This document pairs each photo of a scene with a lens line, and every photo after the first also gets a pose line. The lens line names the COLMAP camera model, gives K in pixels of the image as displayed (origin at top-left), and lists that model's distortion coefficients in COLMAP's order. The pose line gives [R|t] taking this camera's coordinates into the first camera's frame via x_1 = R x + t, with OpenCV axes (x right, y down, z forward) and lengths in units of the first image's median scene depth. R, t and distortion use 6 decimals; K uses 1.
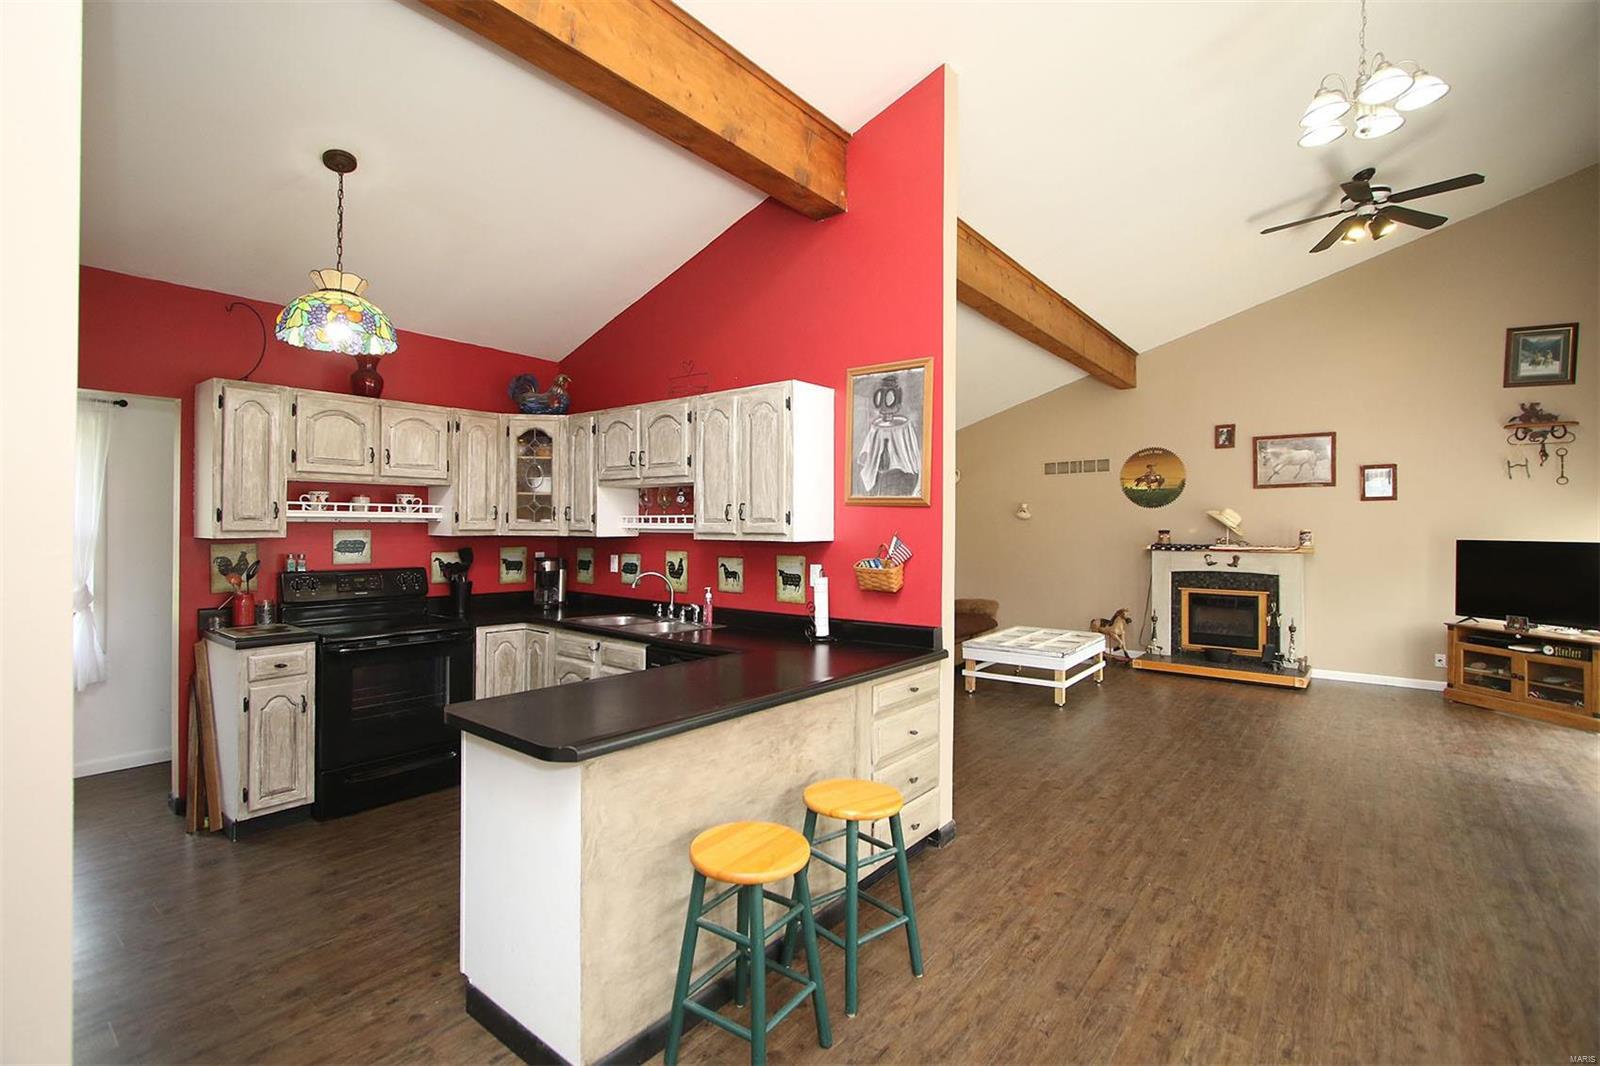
lens RADIAL K [[726.5, 0, 799.7], [0, 726.5, 527.6], [0, 0, 1]] dist [-0.011866, 0.000937]
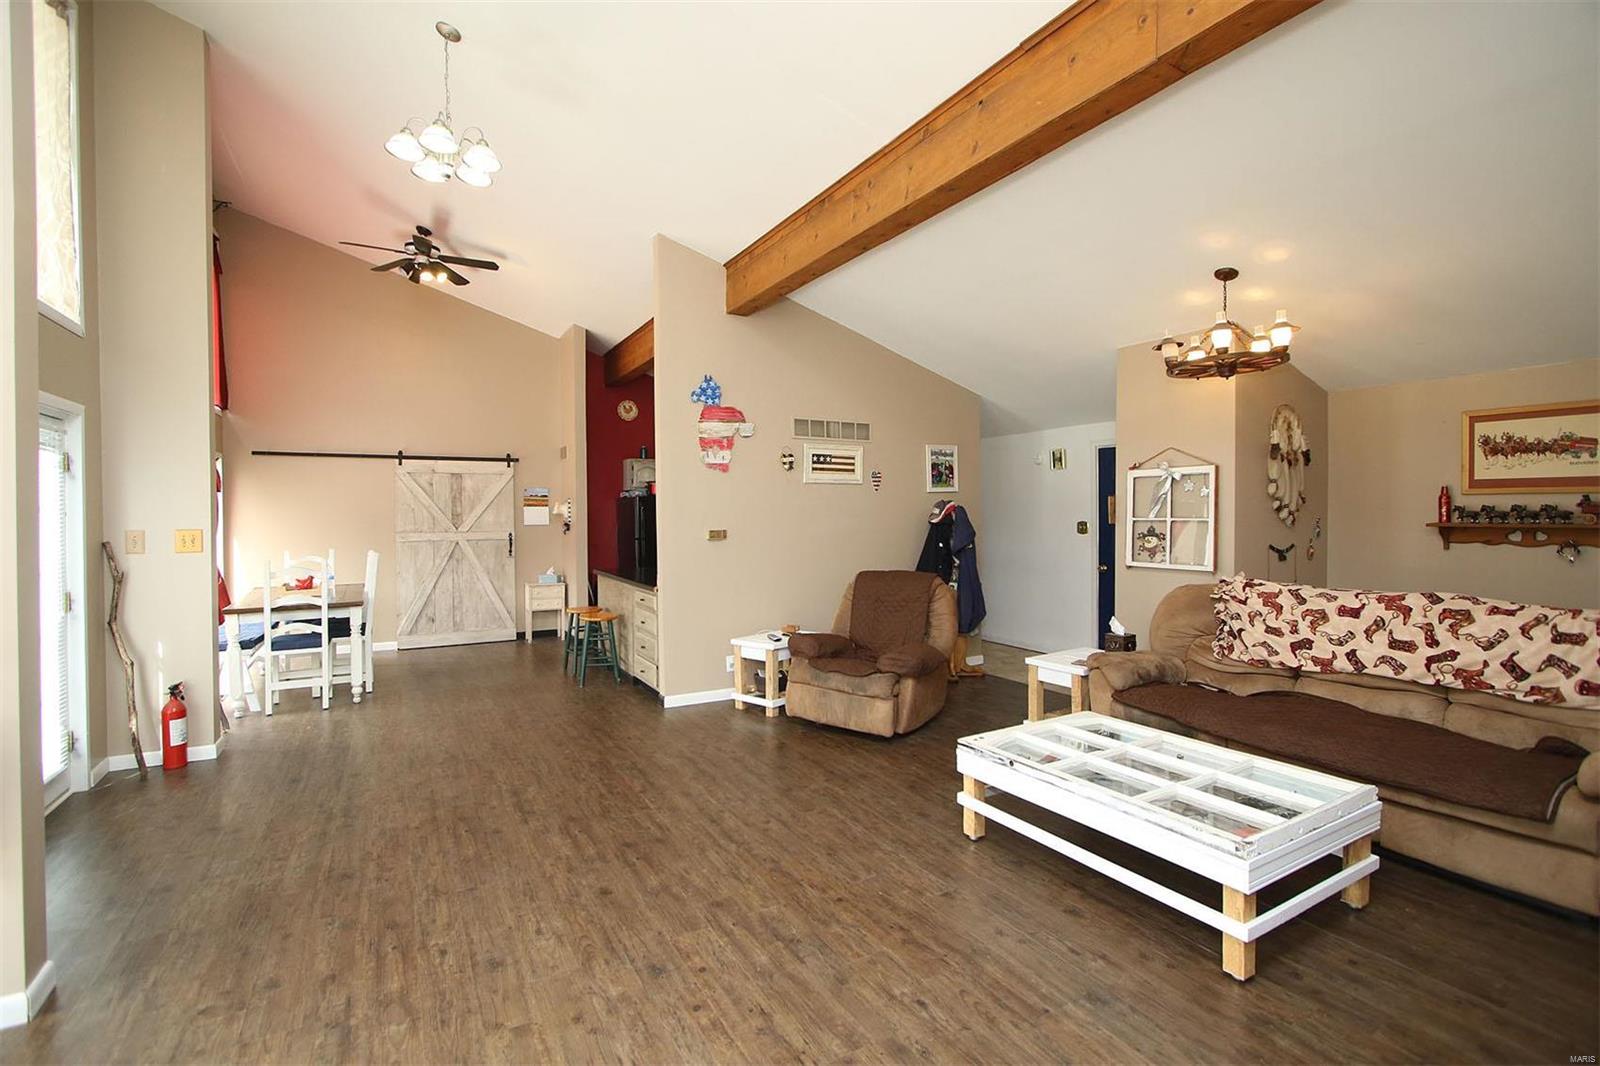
lens RADIAL K [[726.5, 0, 787.6], [0, 726.5, 528.5], [0, 0, 1]] dist [-0.011866, 0.000937]
pose [[-0.389311, 0.015747, -0.920972, 1.331554], [0.002213, 0.999867, 0.016161, 0.003232], [0.921104, 0.004253, -0.389294, 1.576805]]
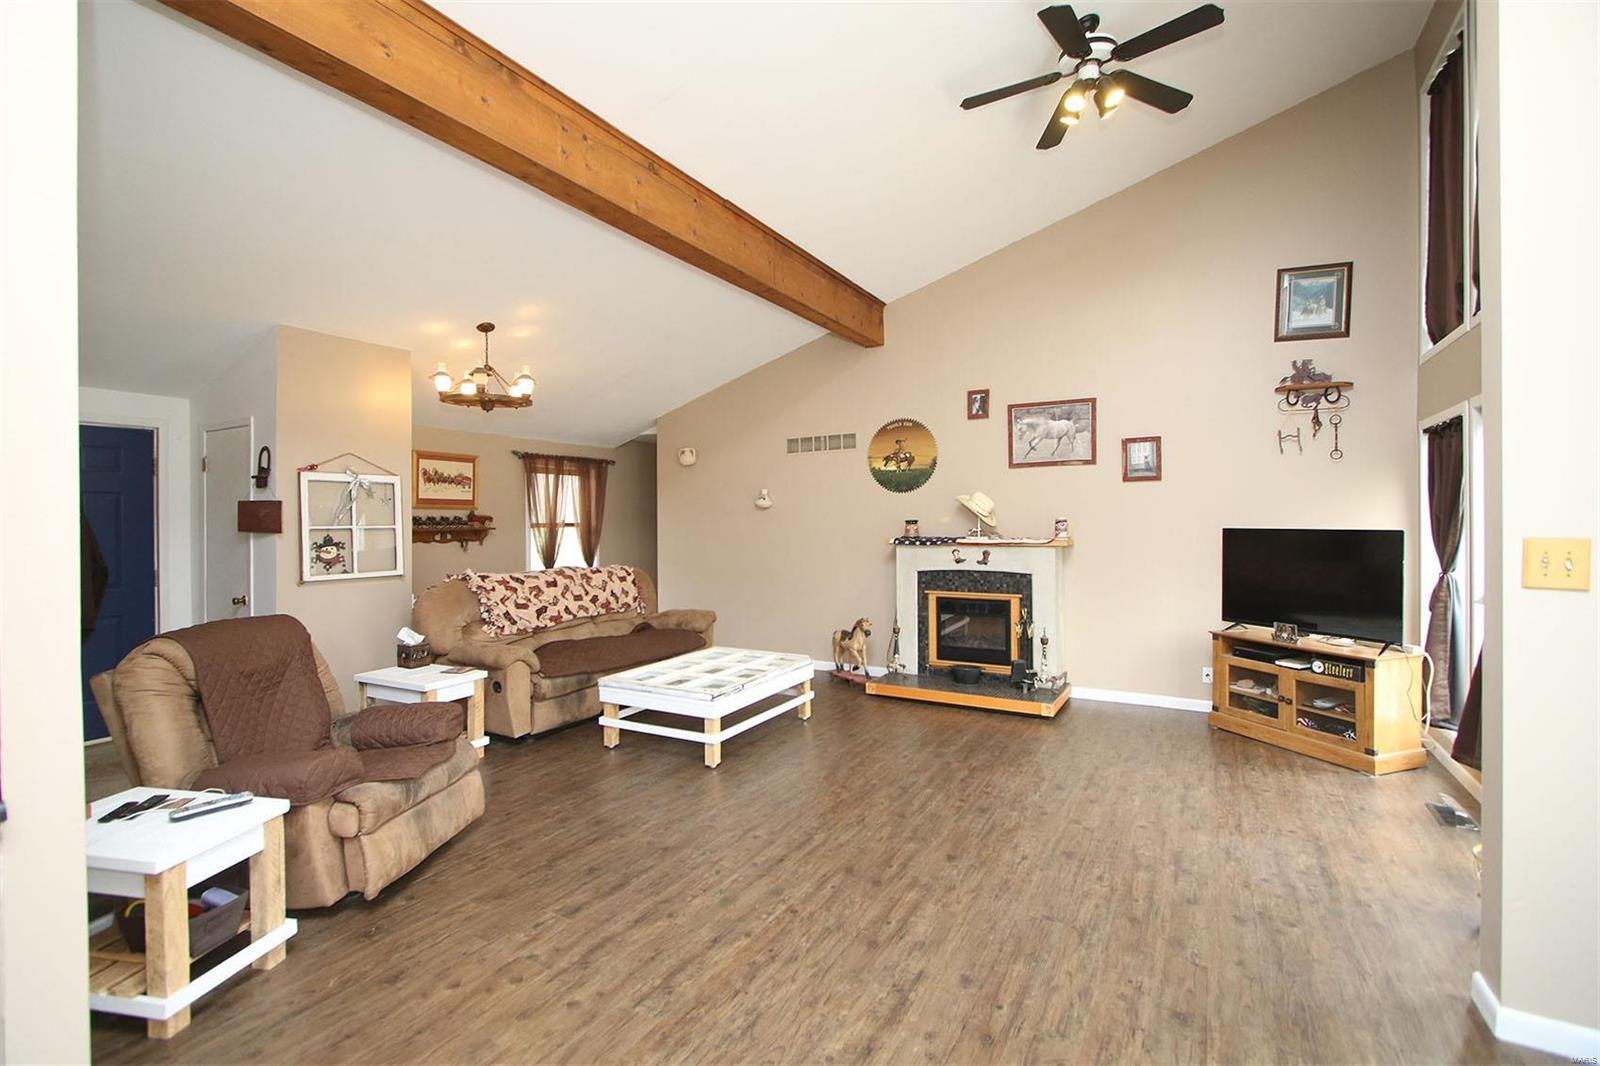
lens RADIAL K [[726.5, 0, 796.9], [0, 726.5, 528.7], [0, 0, 1]] dist [-0.011866, 0.000937]
pose [[0.988382, -0.011592, 0.151546, 0.490231], [0.009849, 0.999876, 0.012249, 0.004124], [-0.151669, -0.010614, 0.988374, 0.414957]]
